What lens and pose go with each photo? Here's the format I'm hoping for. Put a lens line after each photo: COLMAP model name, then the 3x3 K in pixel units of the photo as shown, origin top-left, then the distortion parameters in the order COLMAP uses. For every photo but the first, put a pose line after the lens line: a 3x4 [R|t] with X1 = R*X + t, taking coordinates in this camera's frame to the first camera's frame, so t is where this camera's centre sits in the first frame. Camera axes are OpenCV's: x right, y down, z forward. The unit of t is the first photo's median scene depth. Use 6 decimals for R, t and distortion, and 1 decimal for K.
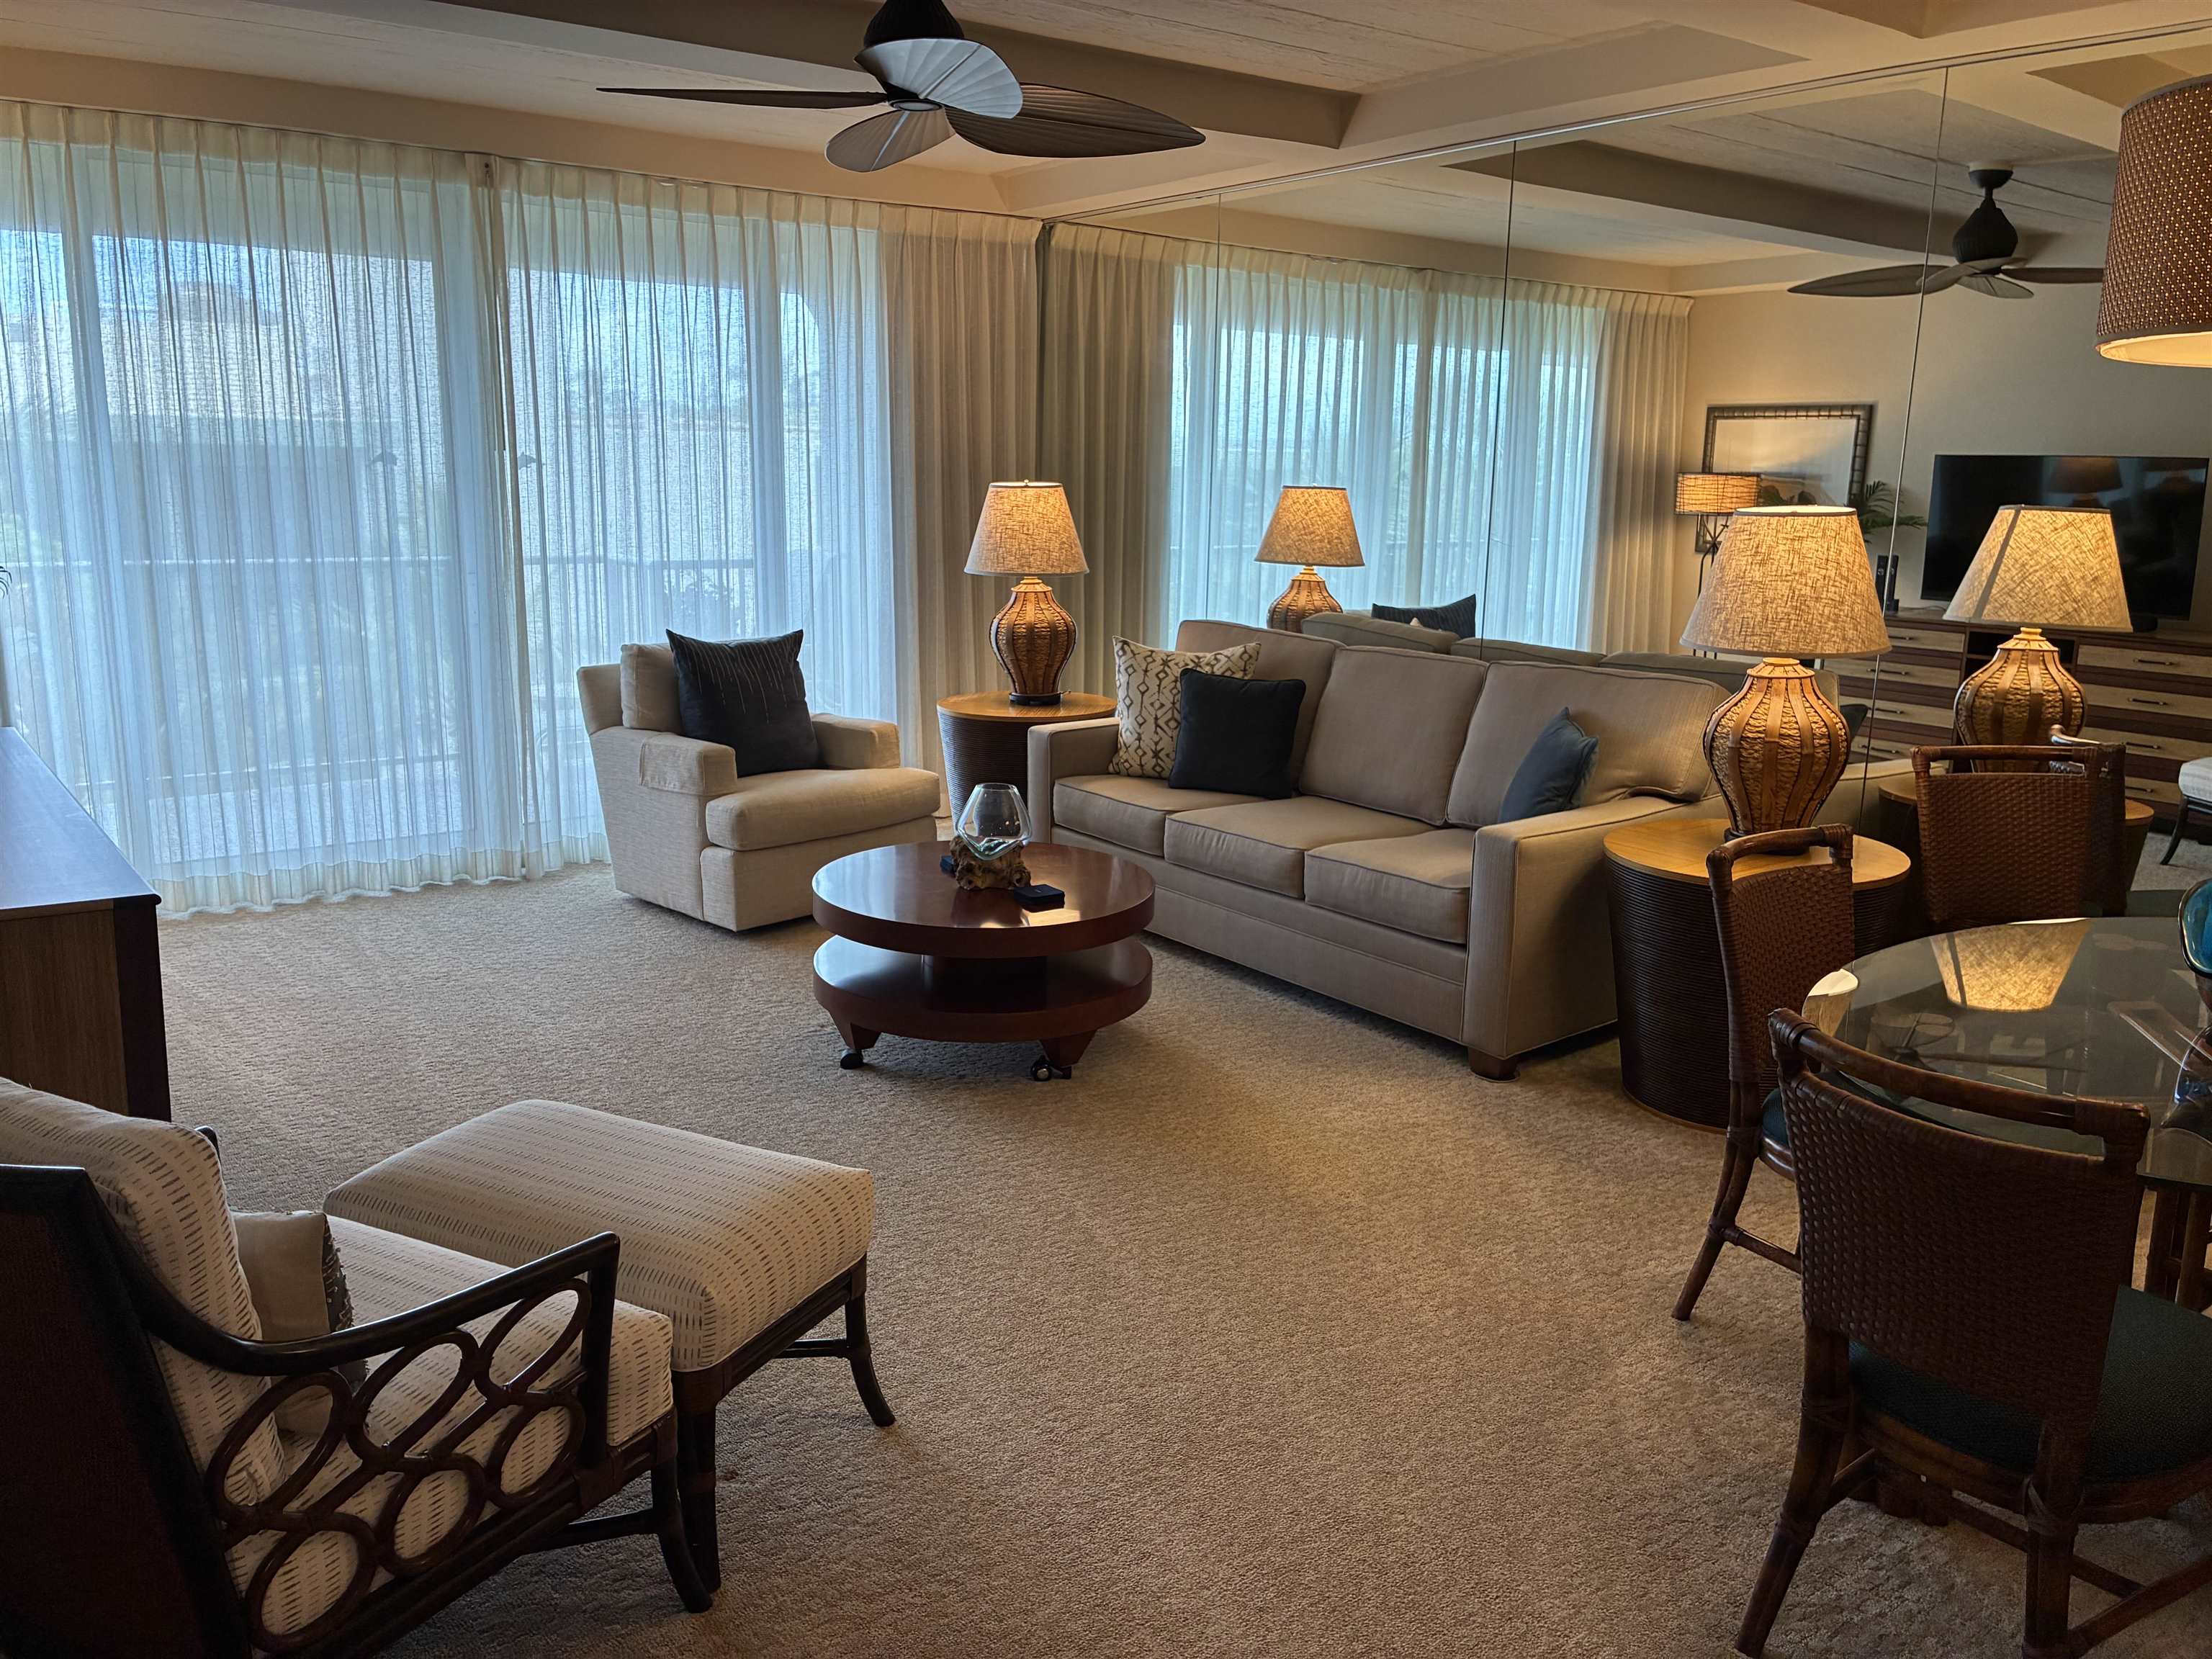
lens RADIAL K [[1688.7, 0, 1108.8], [0, 1688.7, 826.0], [0, 0, 1]] dist [0.030984, -0.038488]
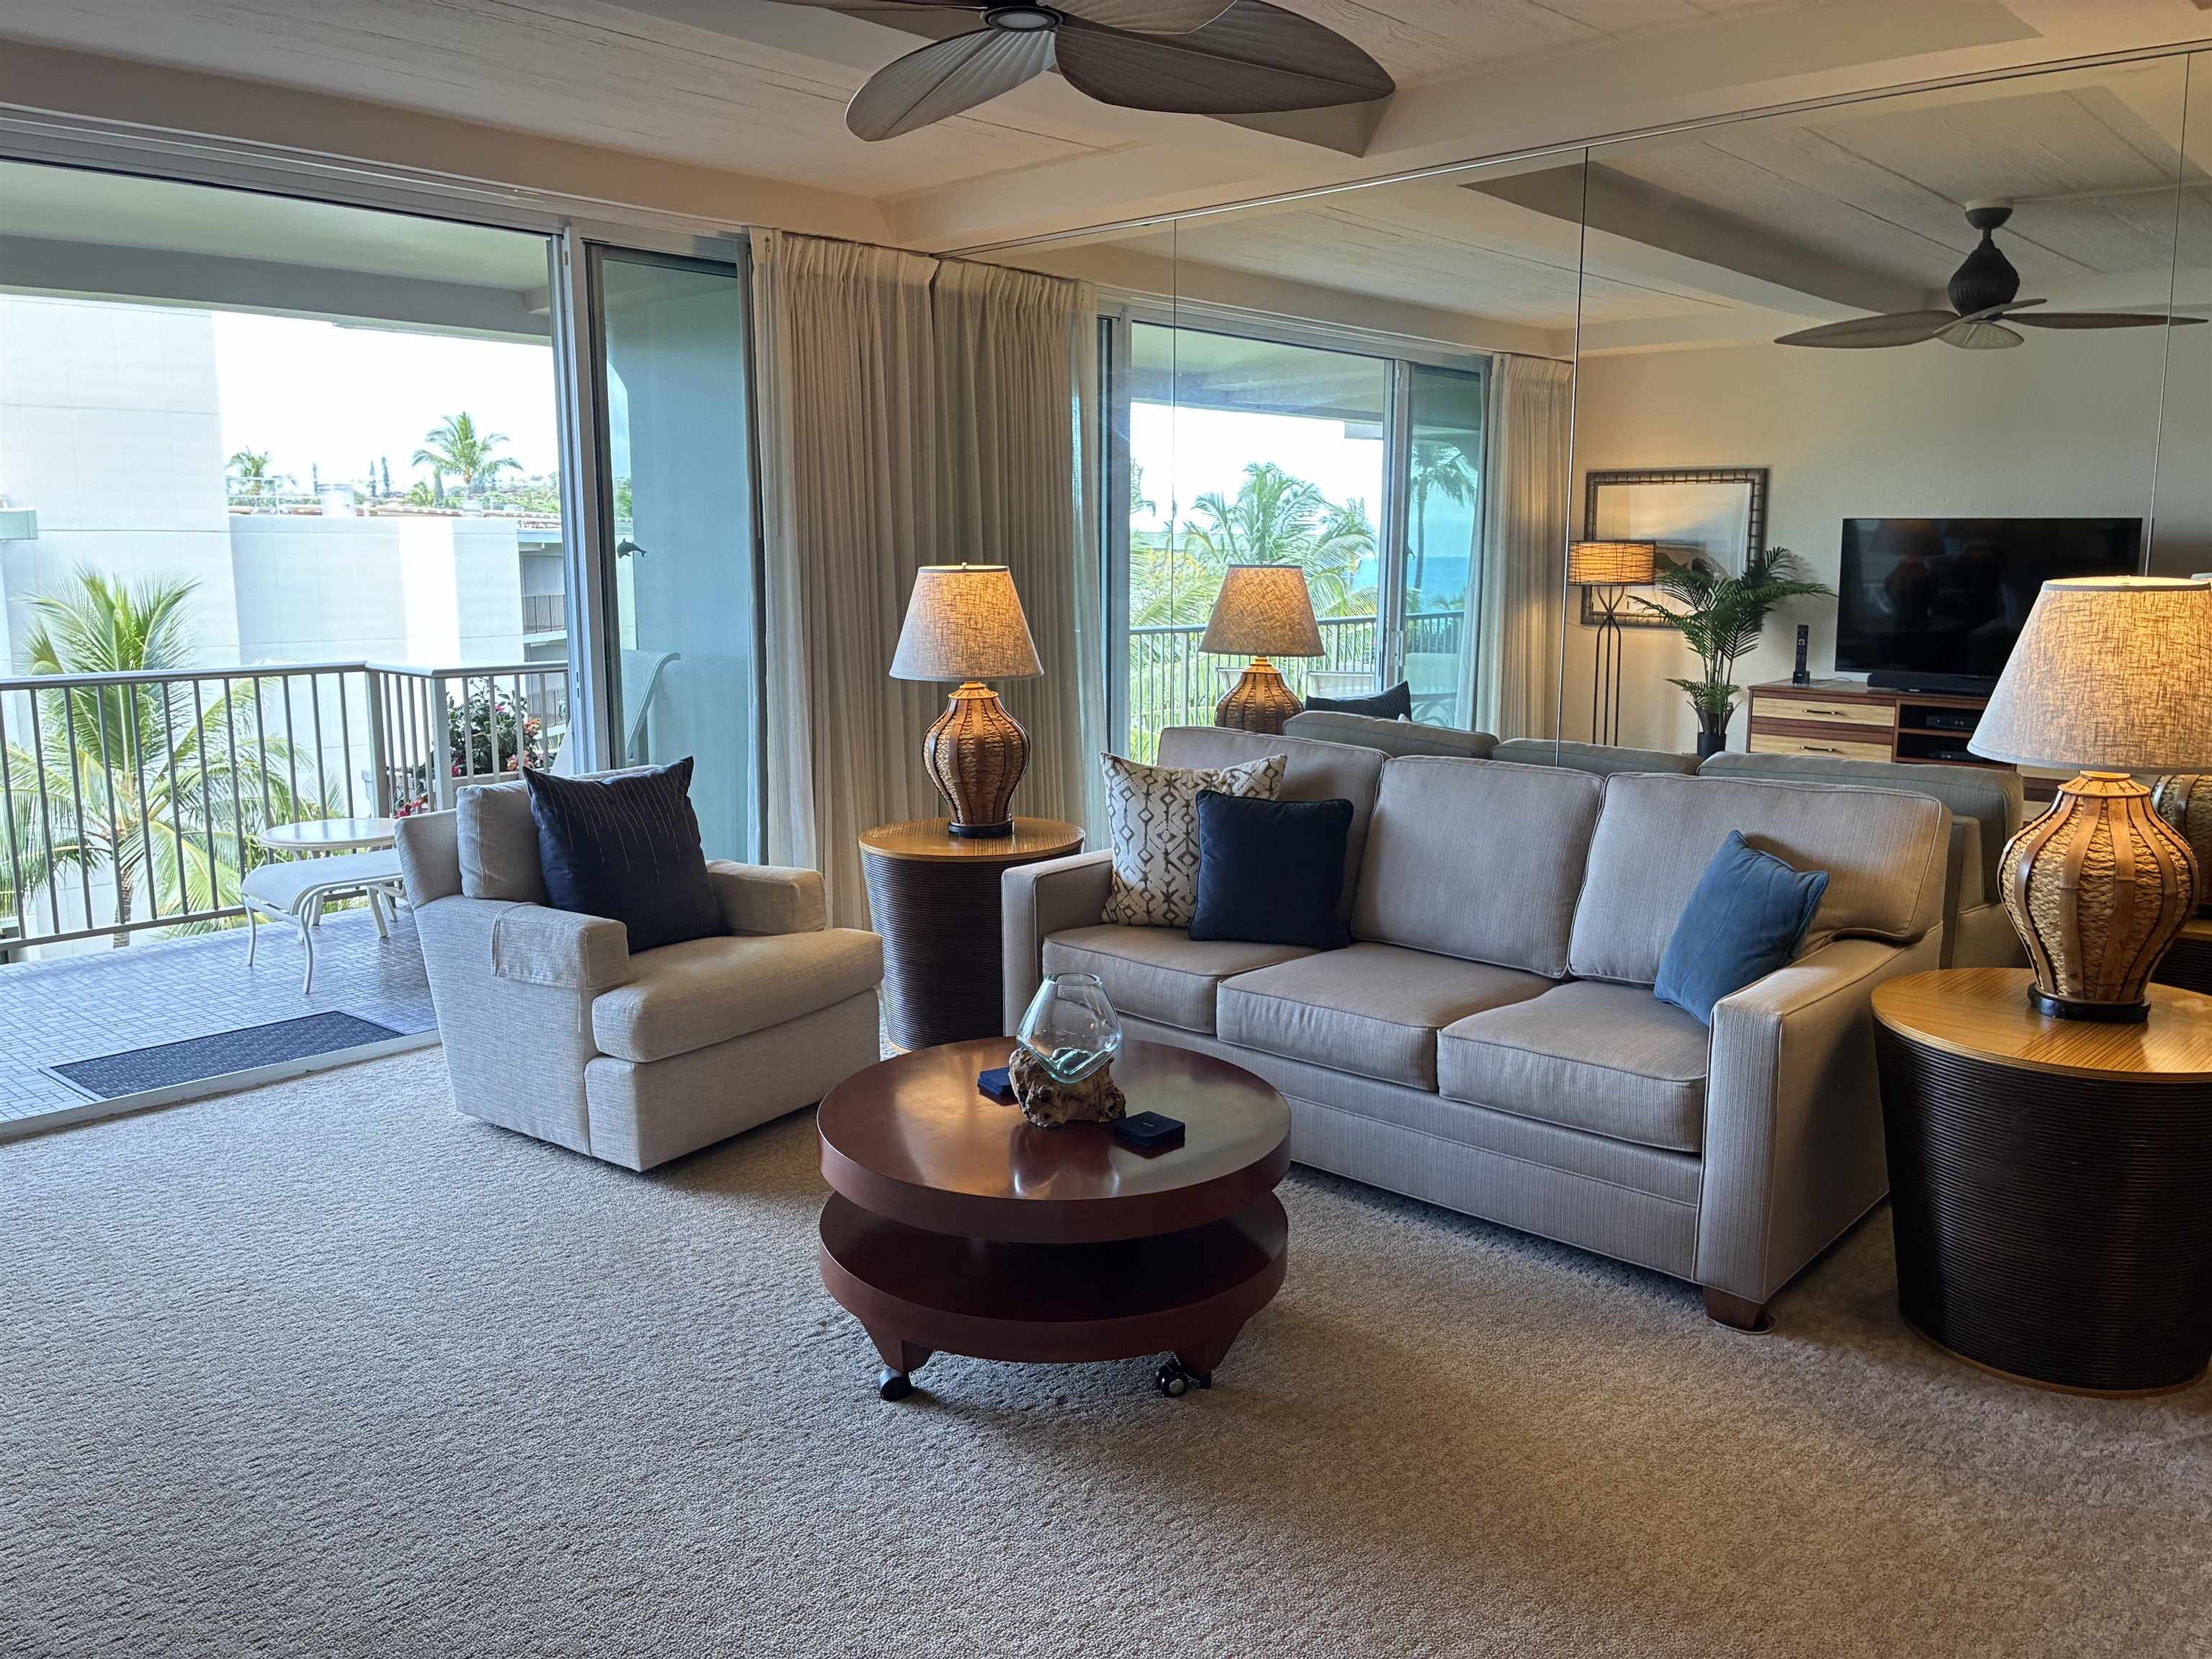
lens RADIAL K [[1688.7, 0, 1112.3], [0, 1688.7, 822.3], [0, 0, 1]] dist [0.030984, -0.038488]
pose [[0.984659, -0.043451, 0.168992, -0.133442], [0.051284, 0.997789, -0.042266, -0.046744], [-0.166782, 0.050284, 0.984711, 0.218785]]
